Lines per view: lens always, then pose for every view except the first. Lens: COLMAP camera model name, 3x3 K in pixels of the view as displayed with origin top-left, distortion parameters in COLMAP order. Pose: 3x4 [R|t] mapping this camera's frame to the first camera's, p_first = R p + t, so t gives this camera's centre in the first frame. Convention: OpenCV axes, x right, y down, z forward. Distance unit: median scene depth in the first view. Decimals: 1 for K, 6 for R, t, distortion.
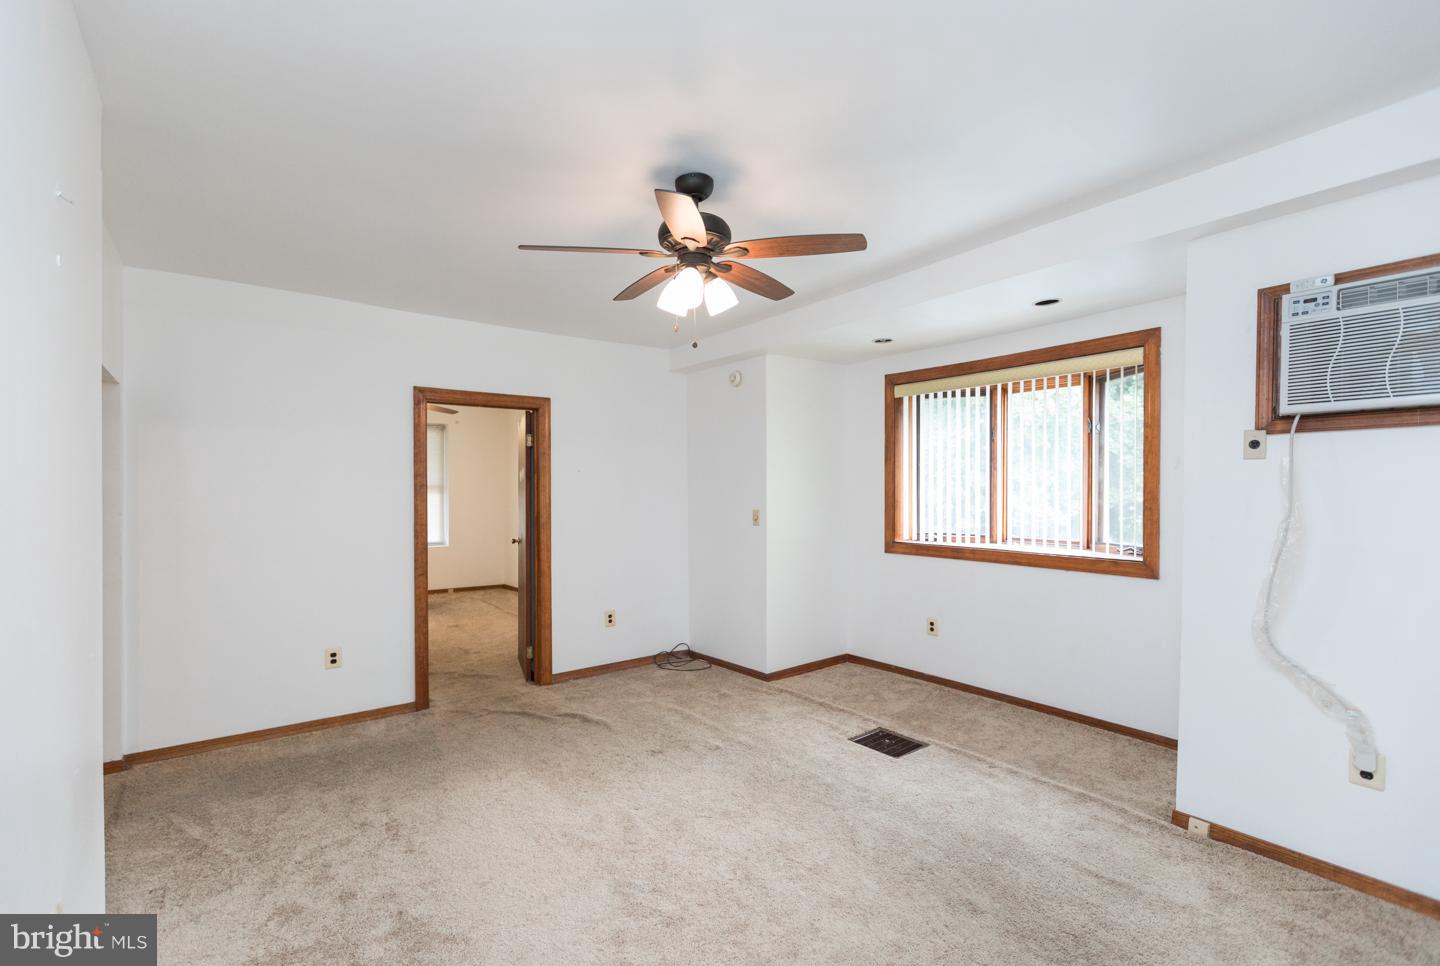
lens RADIAL K [[647.7, 0, 731.7], [0, 647.7, 497.1], [0, 0, 1]] dist [0.002454, 0.000069]
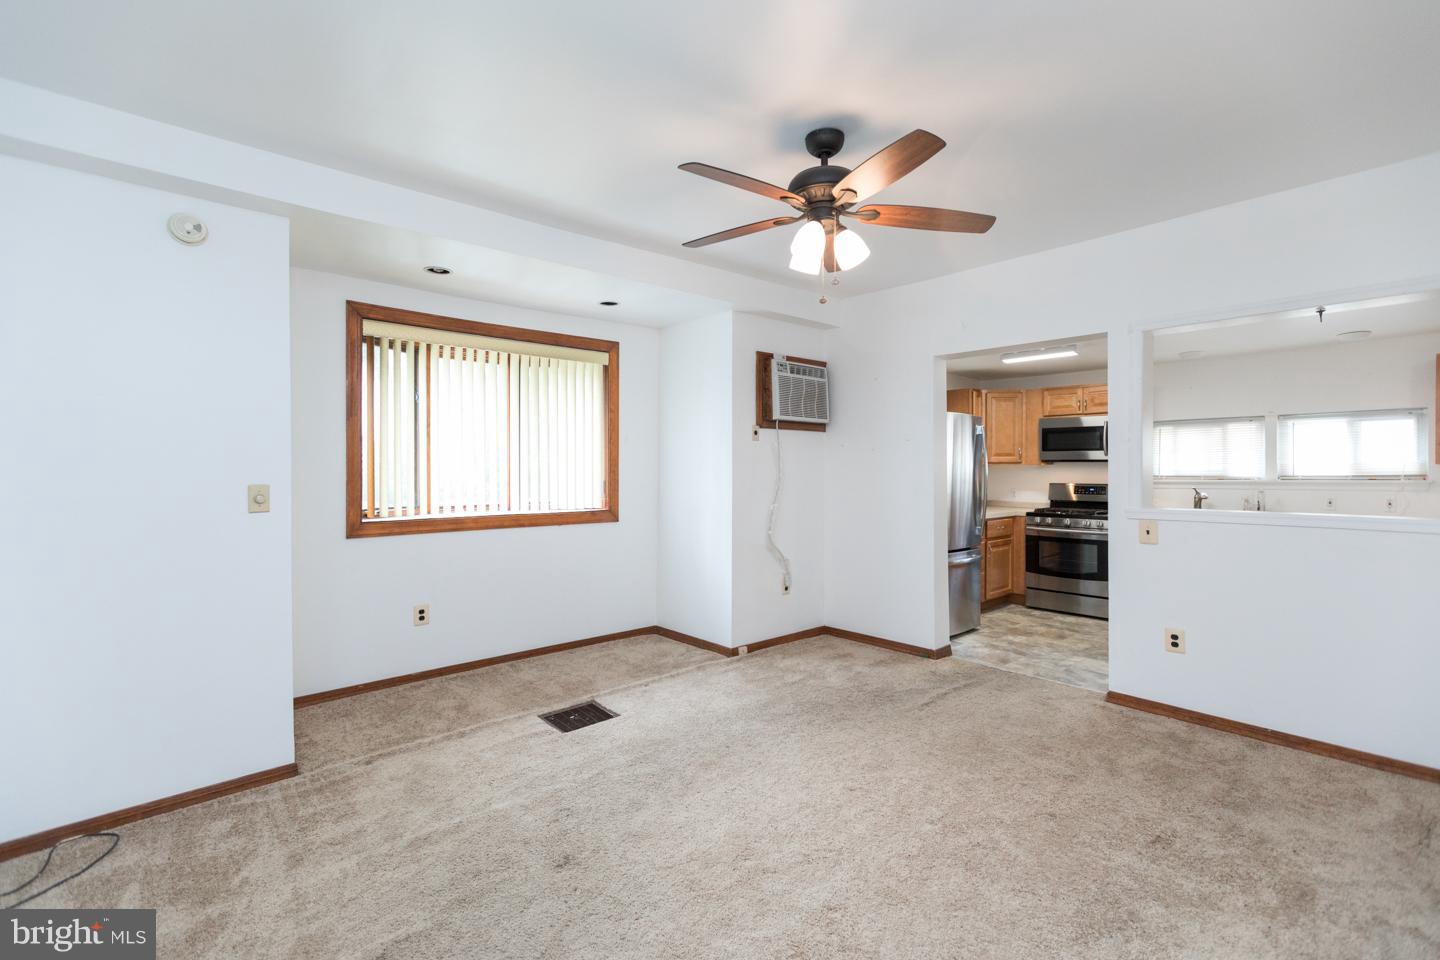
lens RADIAL K [[647.7, 0, 715.6], [0, 647.7, 466.1], [0, 0, 1]] dist [0.002454, 0.000069]
pose [[-0.066374, -0.001814, 0.997793, -0.666355], [0.009171, 0.999955, 0.002428, 0.005663], [-0.997753, 0.009312, -0.066355, 0.780584]]
